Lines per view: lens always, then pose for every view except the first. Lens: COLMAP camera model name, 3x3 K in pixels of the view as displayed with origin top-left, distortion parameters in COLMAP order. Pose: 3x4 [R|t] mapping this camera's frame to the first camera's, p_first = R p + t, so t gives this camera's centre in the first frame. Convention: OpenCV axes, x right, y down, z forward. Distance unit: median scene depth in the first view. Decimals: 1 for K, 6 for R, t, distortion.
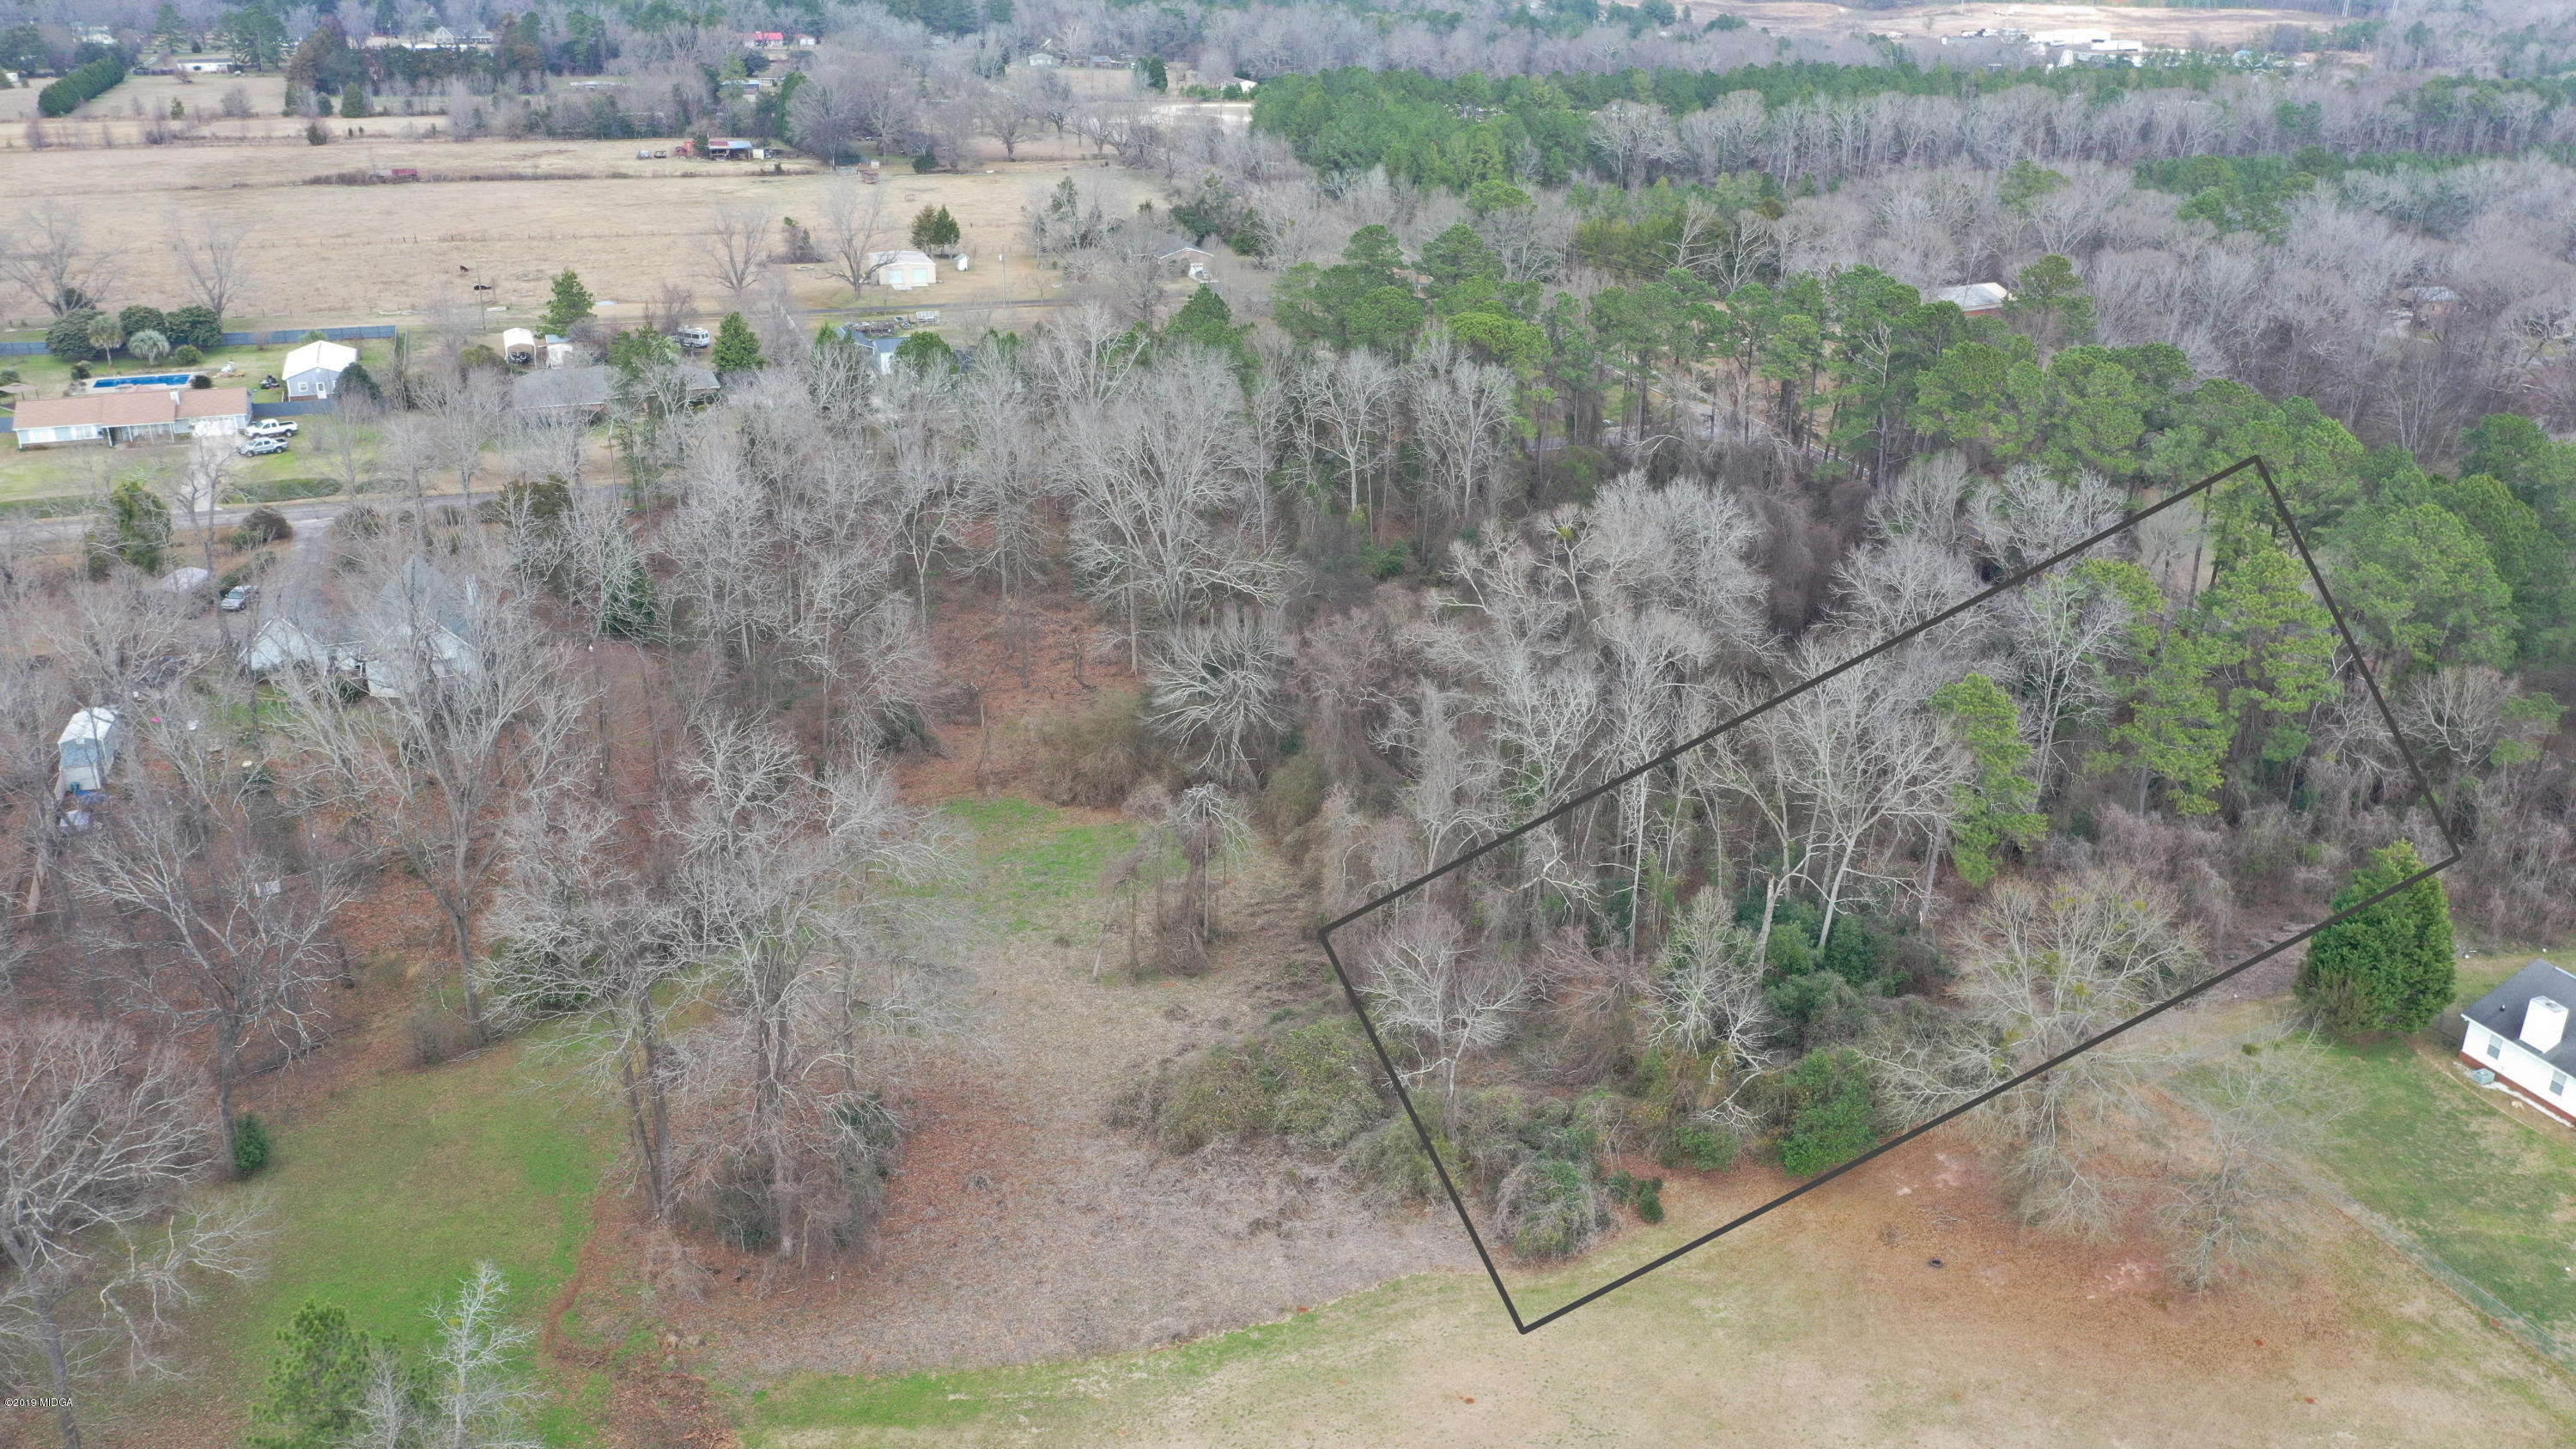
lens RADIAL K [[2044.0, 0, 1302.7], [0, 2044.0, 728.2], [0, 0, 1]] dist [-0.011805, -0.003286]
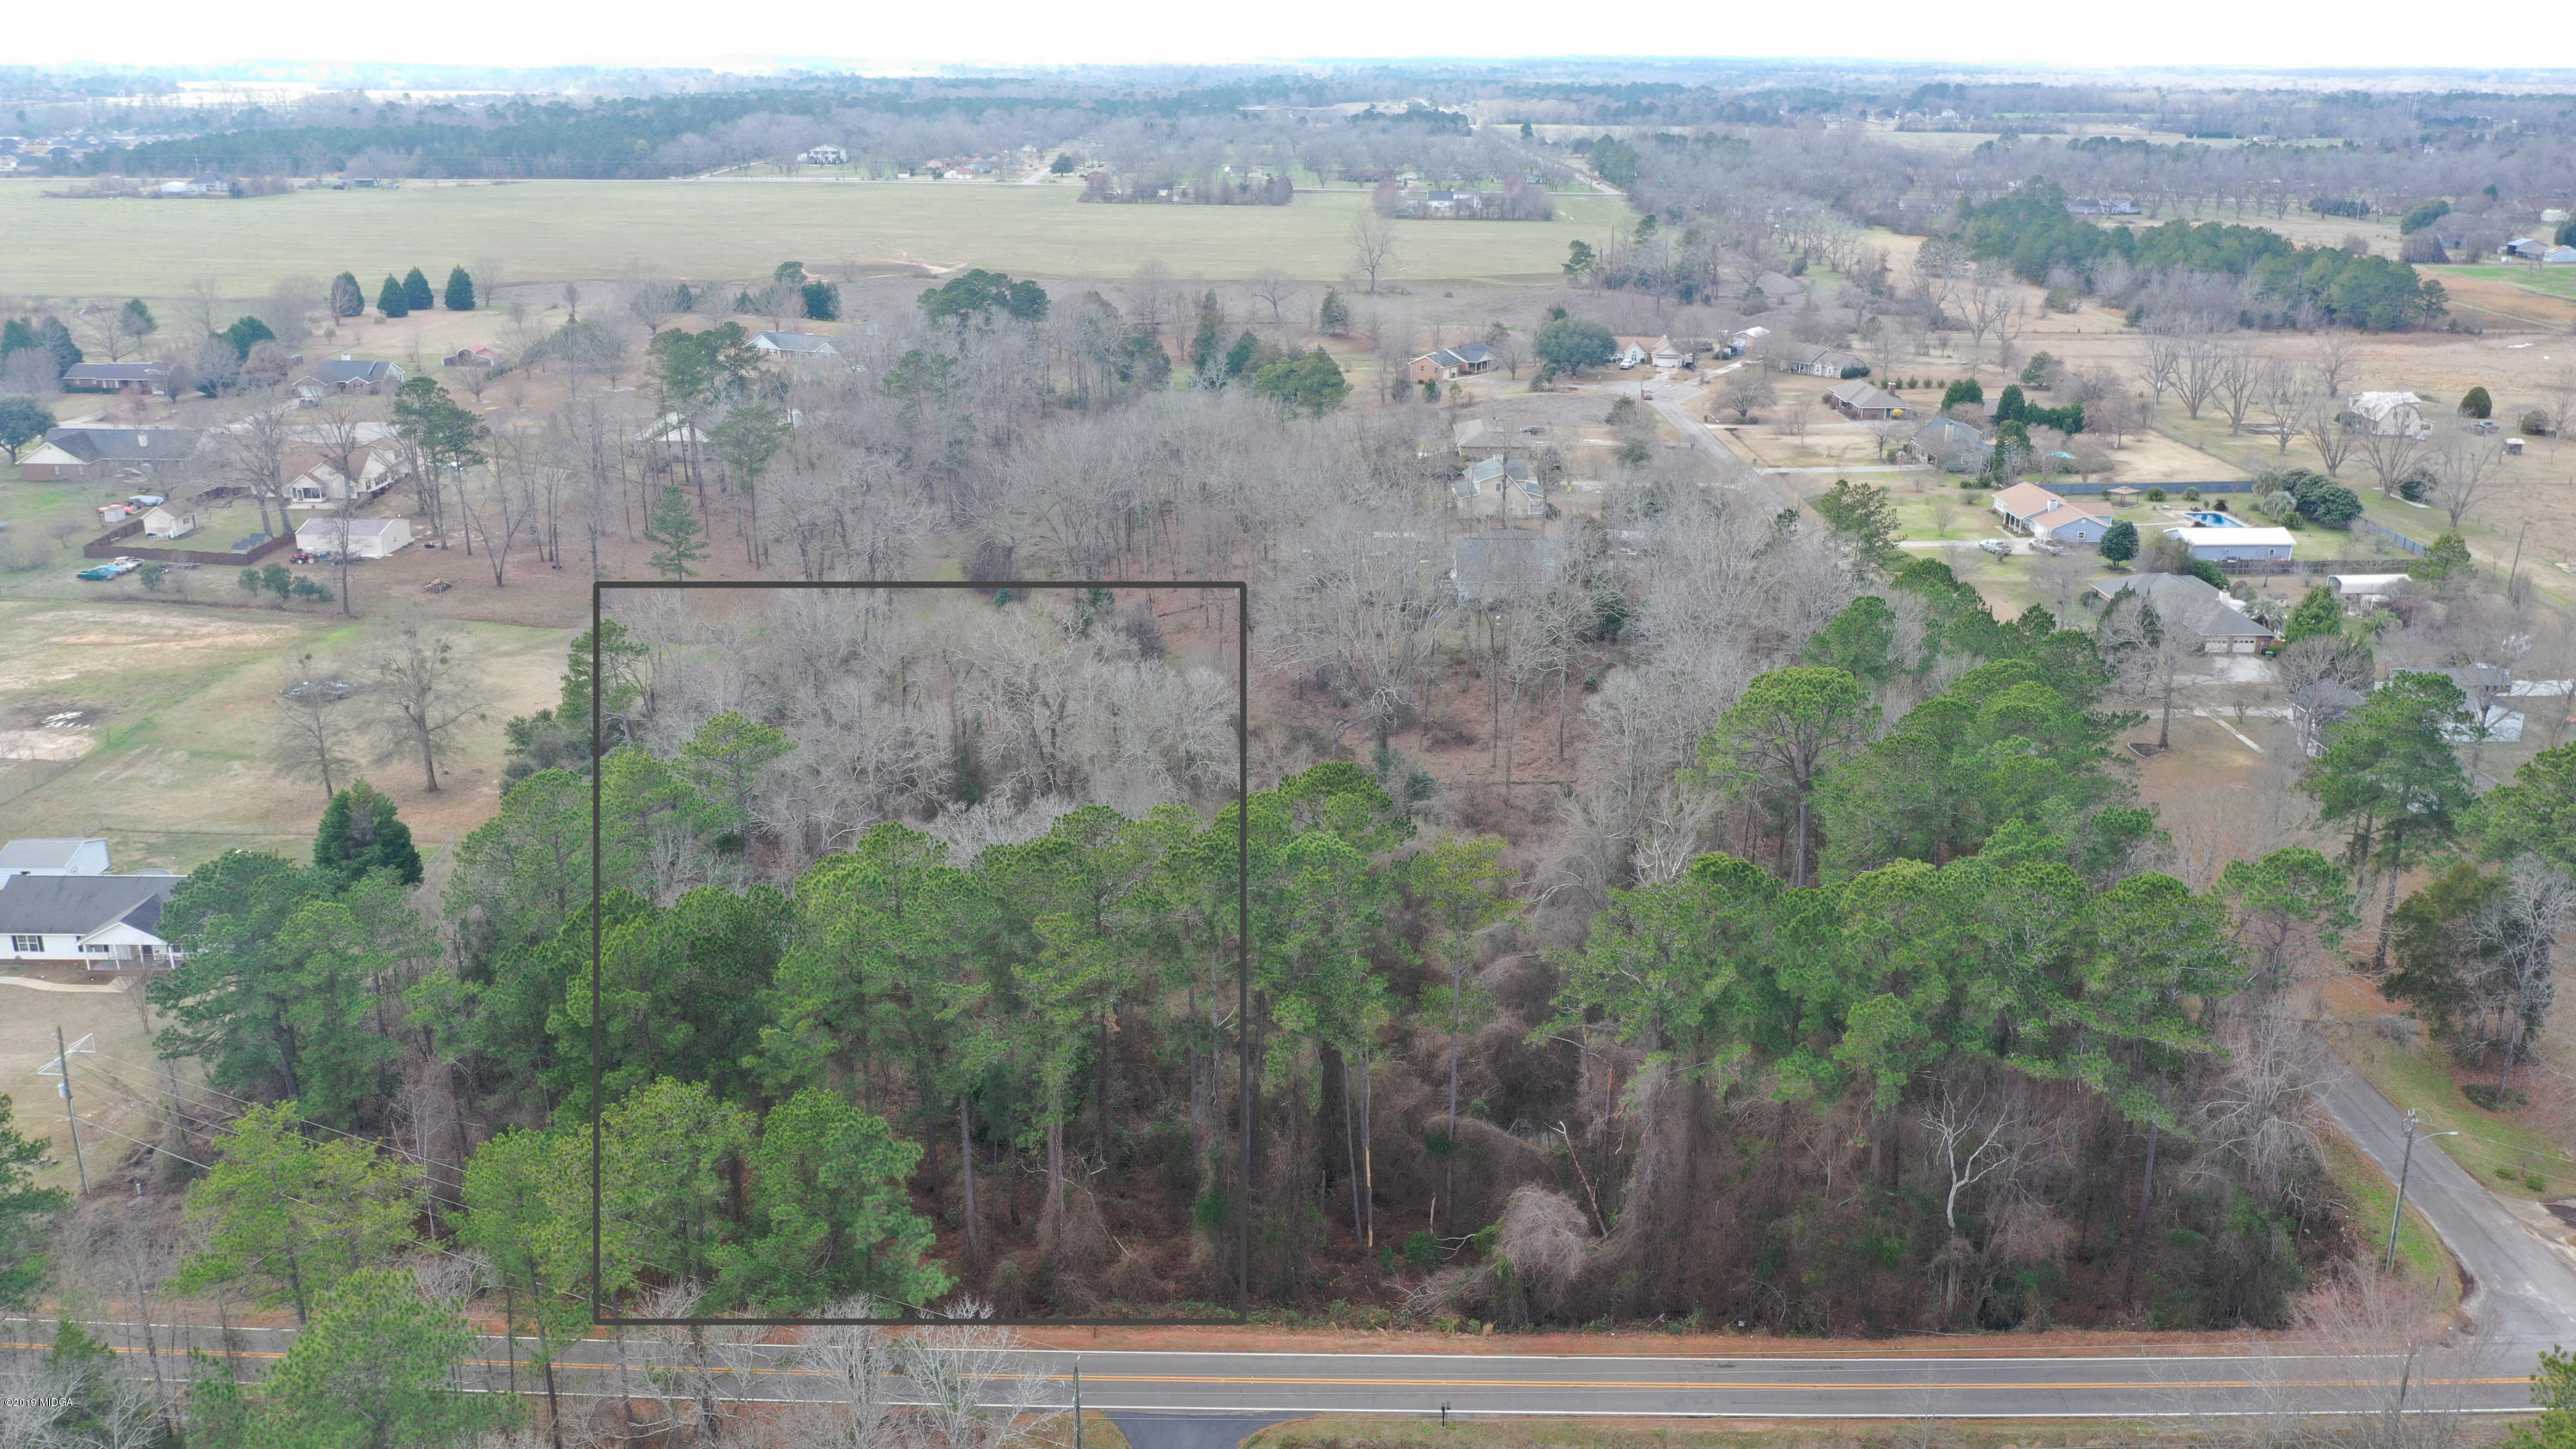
lens RADIAL K [[2044.0, 0, 1284.2], [0, 2044.0, 723.1], [0, 0, 1]] dist [-0.011805, -0.003286]
pose [[-0.358779, 0.274808, -0.892053, 0.411742], [-0.366255, 0.837592, 0.405336, -0.205236], [0.858566, 0.472145, -0.199861, 0.480335]]
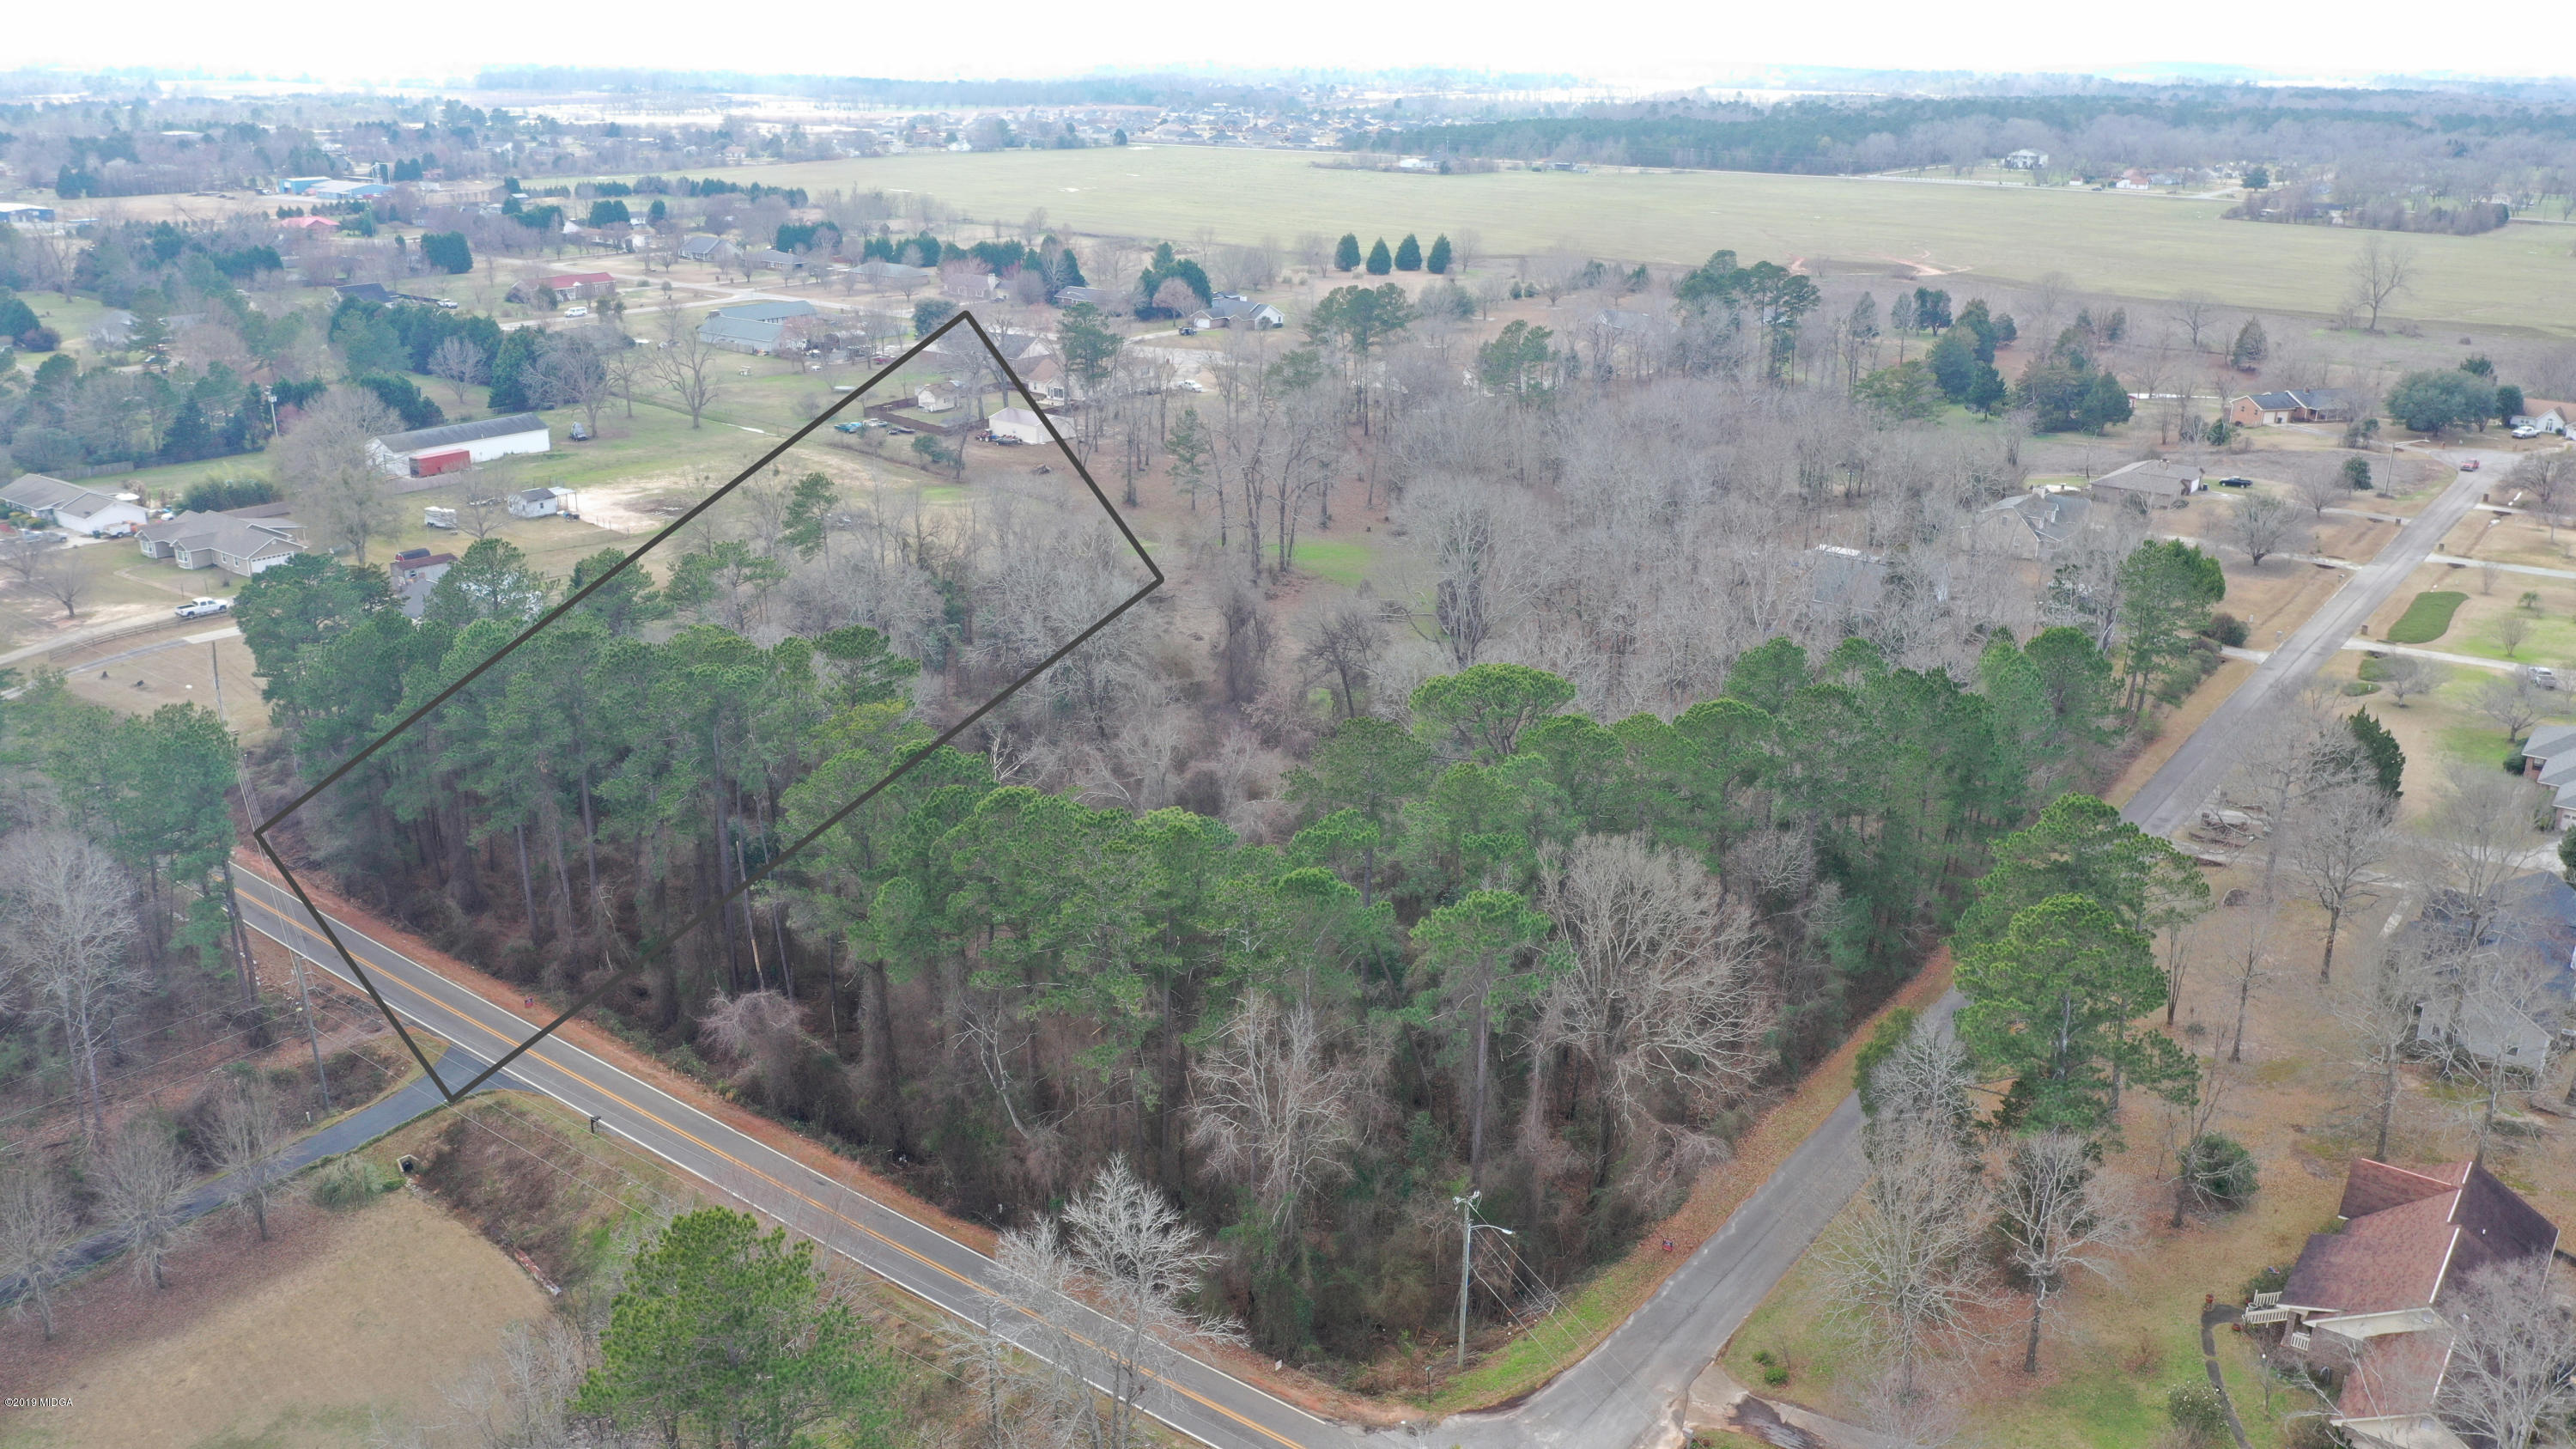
lens RADIAL K [[2044.0, 0, 1282.3], [0, 2044.0, 715.9], [0, 0, 1]] dist [-0.011805, -0.003286]
pose [[-0.857786, 0.137073, -0.495392, 0.254614], [-0.217458, 0.776510, 0.591392, -0.294598], [0.465741, 0.615015, -0.636272, 0.700027]]
